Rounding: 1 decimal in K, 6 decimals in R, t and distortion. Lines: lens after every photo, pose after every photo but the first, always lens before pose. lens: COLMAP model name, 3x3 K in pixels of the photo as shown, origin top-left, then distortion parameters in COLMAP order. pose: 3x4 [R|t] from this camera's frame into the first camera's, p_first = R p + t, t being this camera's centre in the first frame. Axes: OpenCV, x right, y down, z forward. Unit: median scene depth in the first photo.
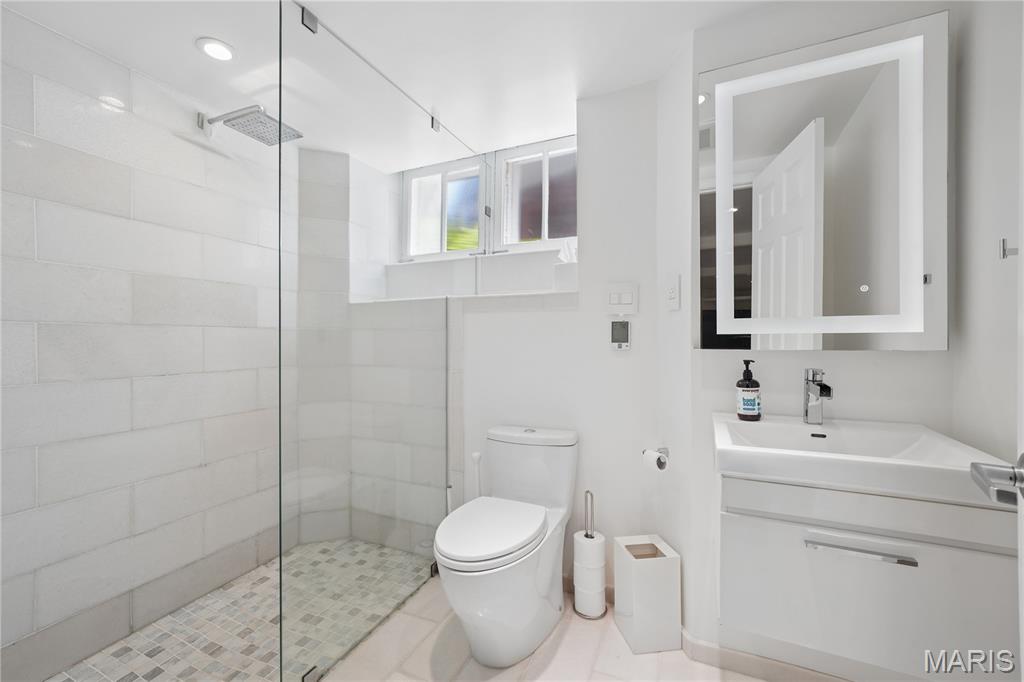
lens RADIAL K [[397.8, 0, 509.7], [0, 397.8, 342.5], [0, 0, 1]] dist [-0.000991, 0.000040]
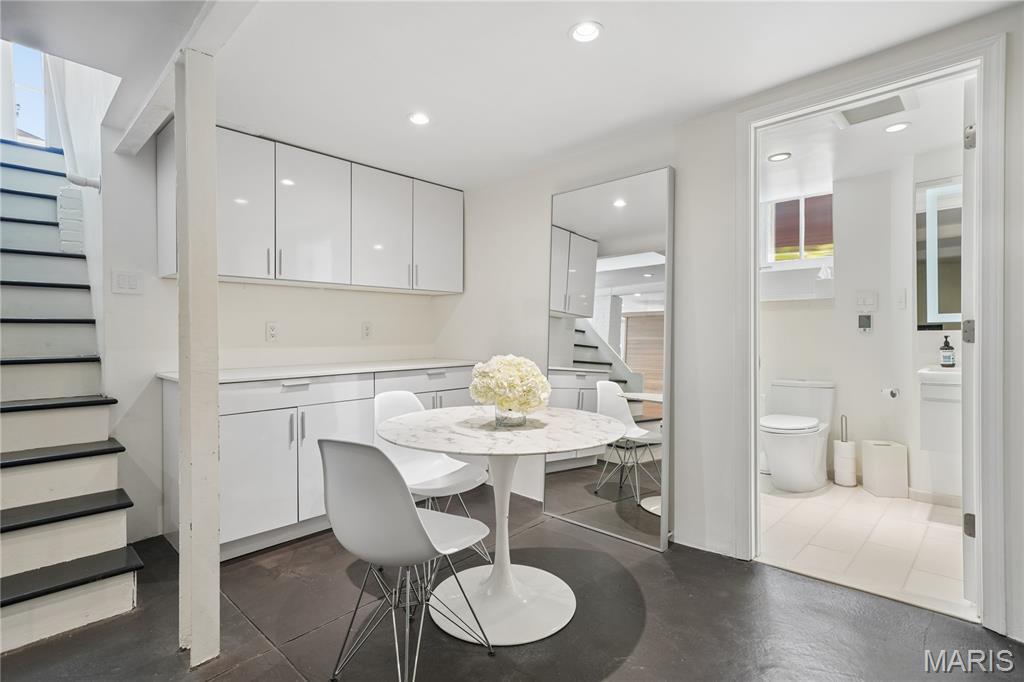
lens RADIAL K [[506.6, 0, 502.4], [0, 506.6, 339.4], [0, 0, 1]] dist [0.014158, 0.000478]
pose [[0.945059, -0.008211, -0.326798, -0.481297], [0.011286, 0.999908, 0.007516, 0.015586], [0.326706, -0.010791, 0.945064, -1.587749]]
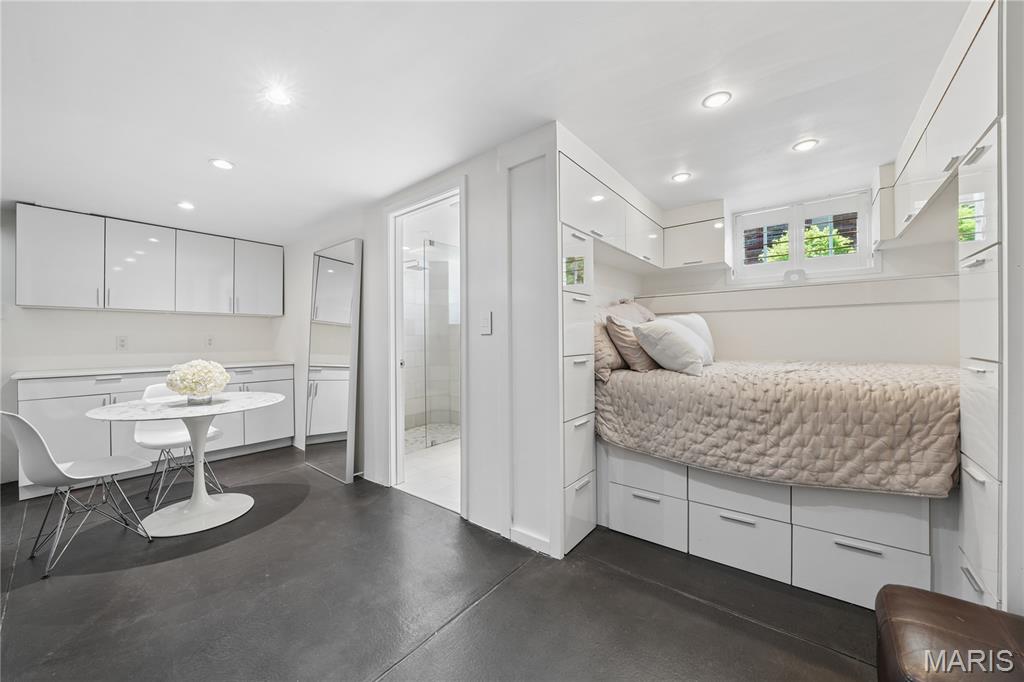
lens RADIAL K [[385.9, 0, 516.5], [0, 385.9, 340.5], [0, 0, 1]] dist [-0.014097, 0.001387]
pose [[0.965658, -0.009863, -0.259629, 0.797950], [0.010591, 0.999943, 0.001407, -0.002361], [0.259600, -0.004108, 0.965707, -1.527857]]
